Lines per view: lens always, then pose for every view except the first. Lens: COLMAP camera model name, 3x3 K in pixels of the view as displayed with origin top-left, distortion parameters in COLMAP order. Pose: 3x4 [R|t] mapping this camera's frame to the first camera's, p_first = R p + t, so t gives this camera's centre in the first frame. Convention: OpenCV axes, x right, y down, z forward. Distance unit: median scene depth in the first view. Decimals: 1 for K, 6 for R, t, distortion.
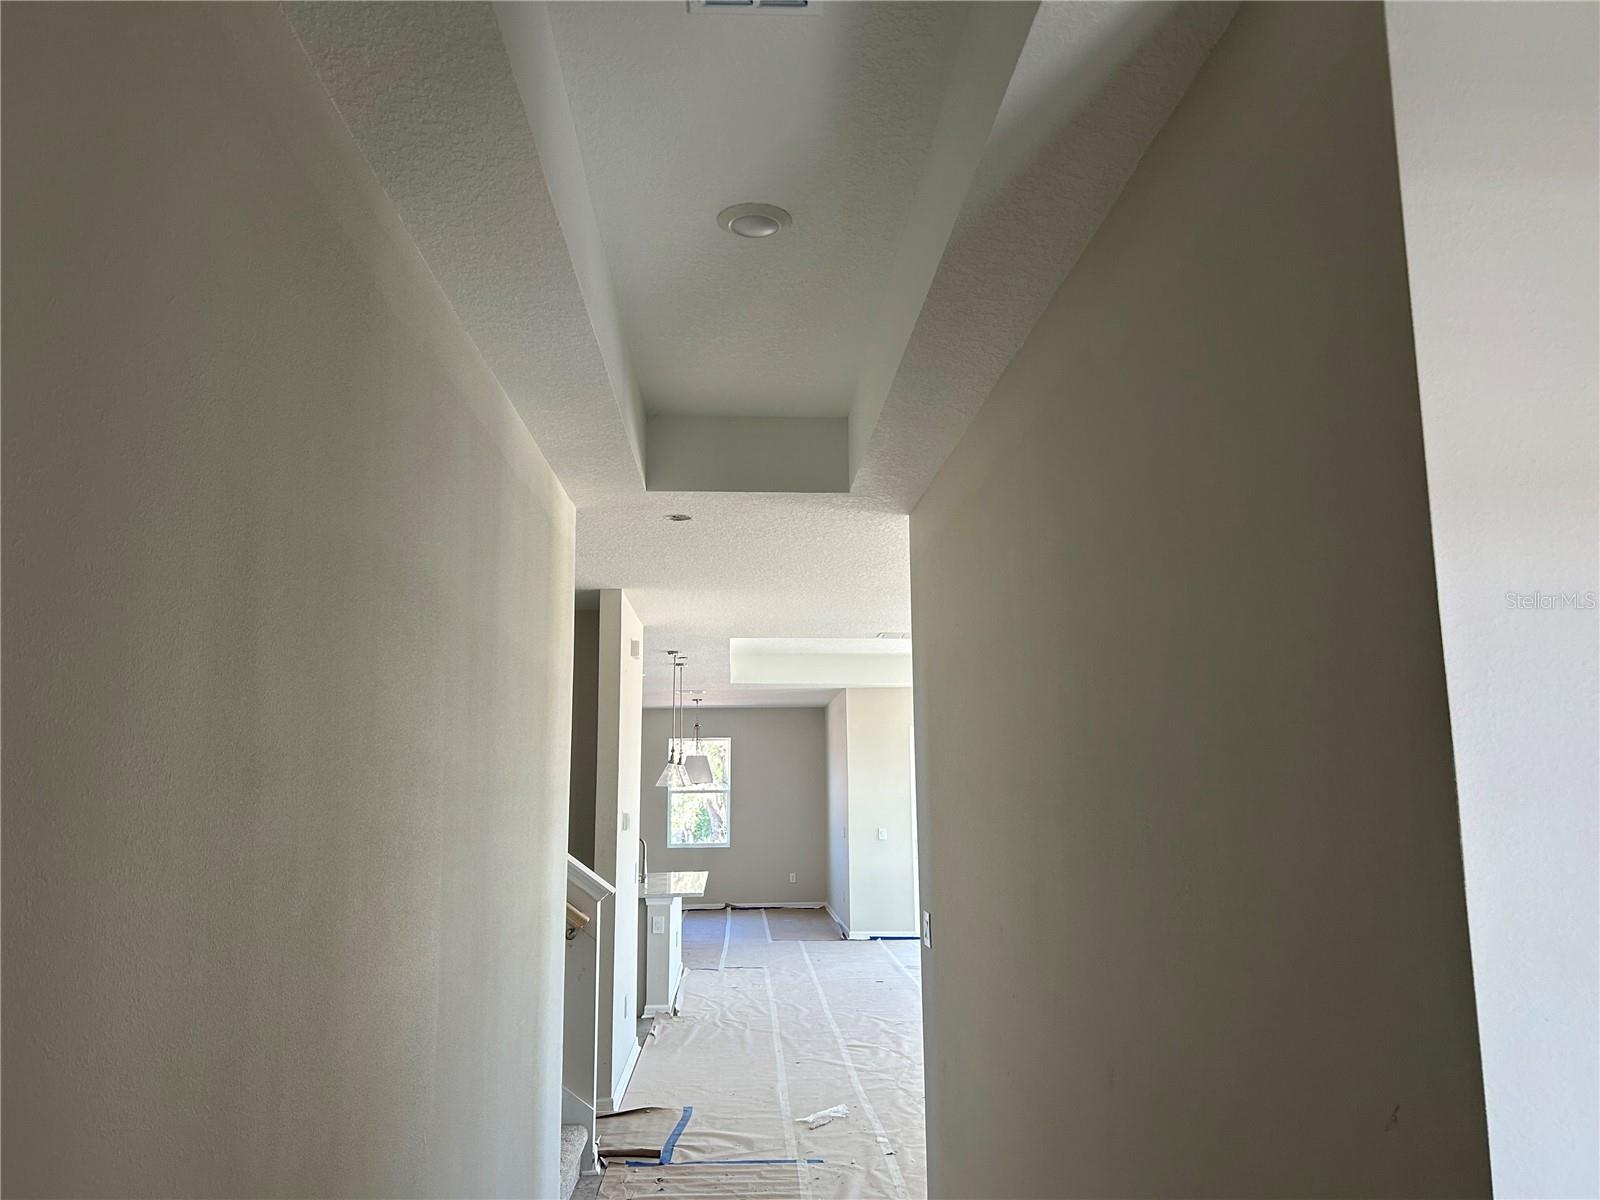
lens RADIAL K [[1230.5, 0, 800.0], [0, 1230.5, 600.0], [0, 0, 1]] dist [0.006945, 0.002767]
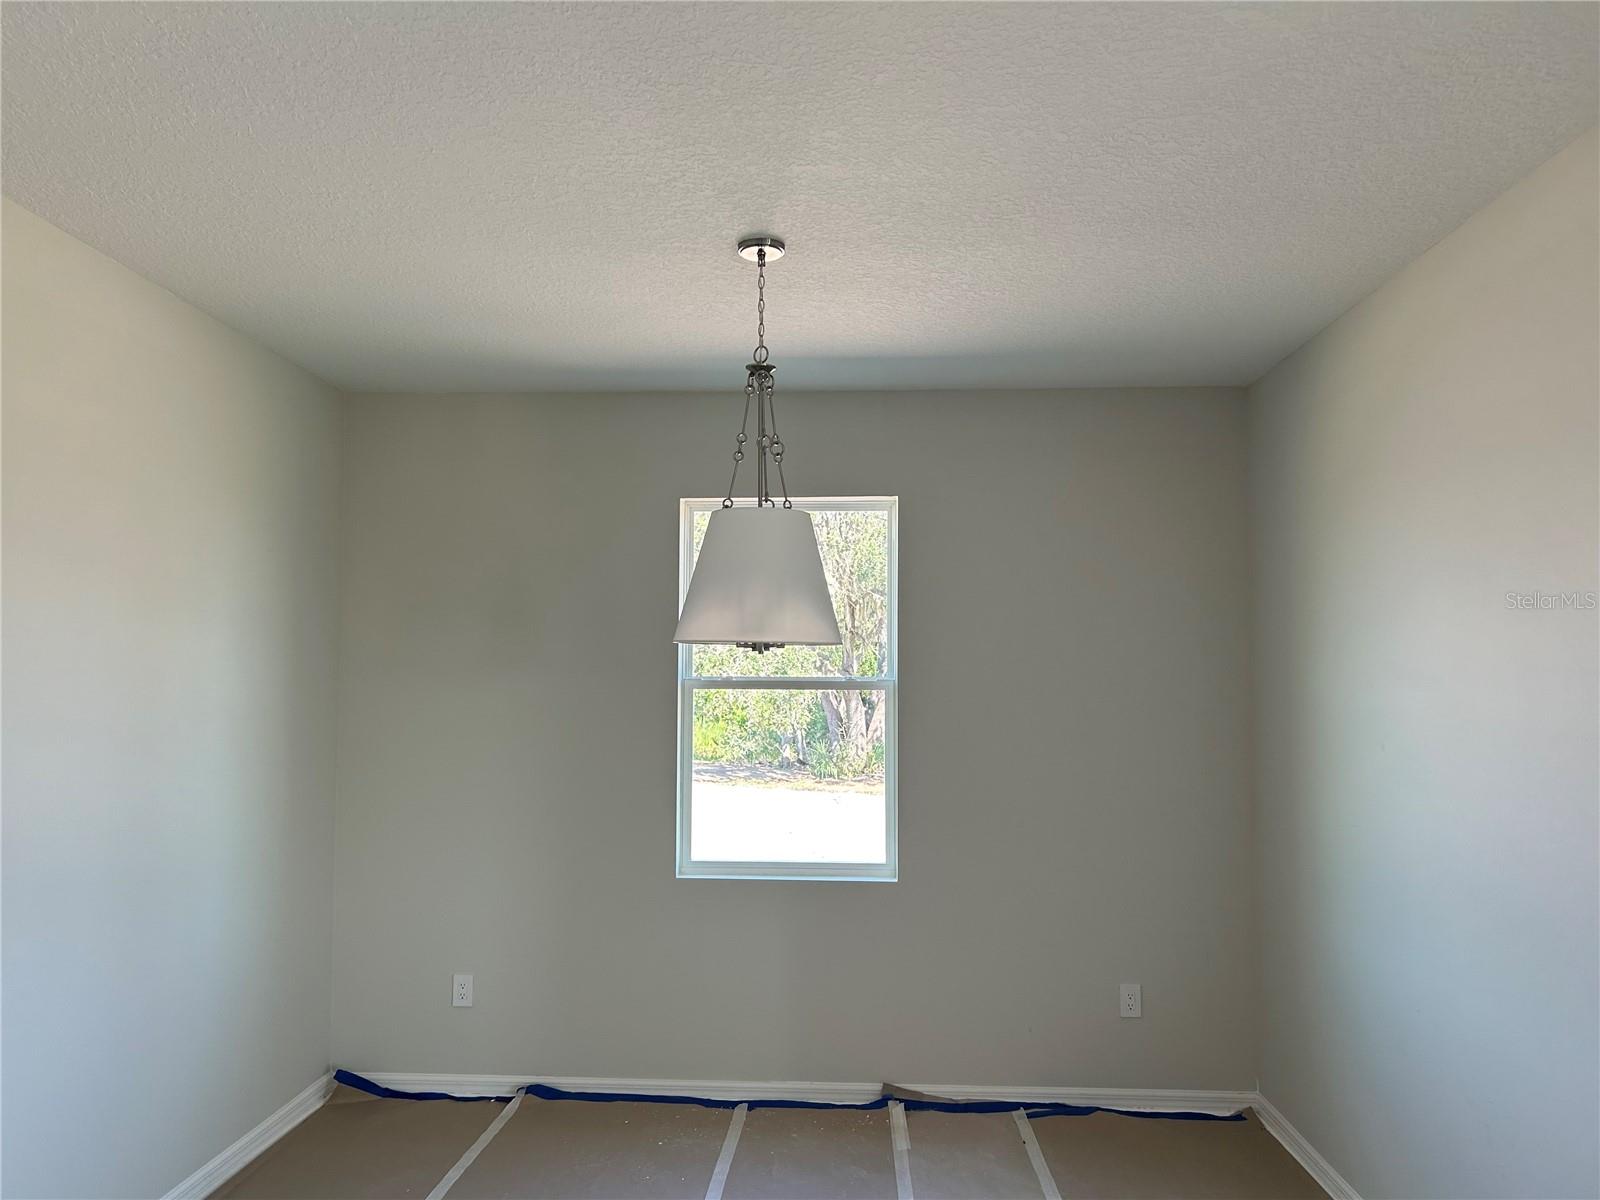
lens RADIAL K [[1230.5, 0, 800.0], [0, 1230.5, 600.0], [0, 0, 1]] dist [0.006945, 0.002767]
pose [[0.995582, 0.002405, -0.093861, -0.053177], [0.005881, 0.996112, 0.087902, 0.113204], [0.093707, -0.088066, 0.991697, 0.730783]]
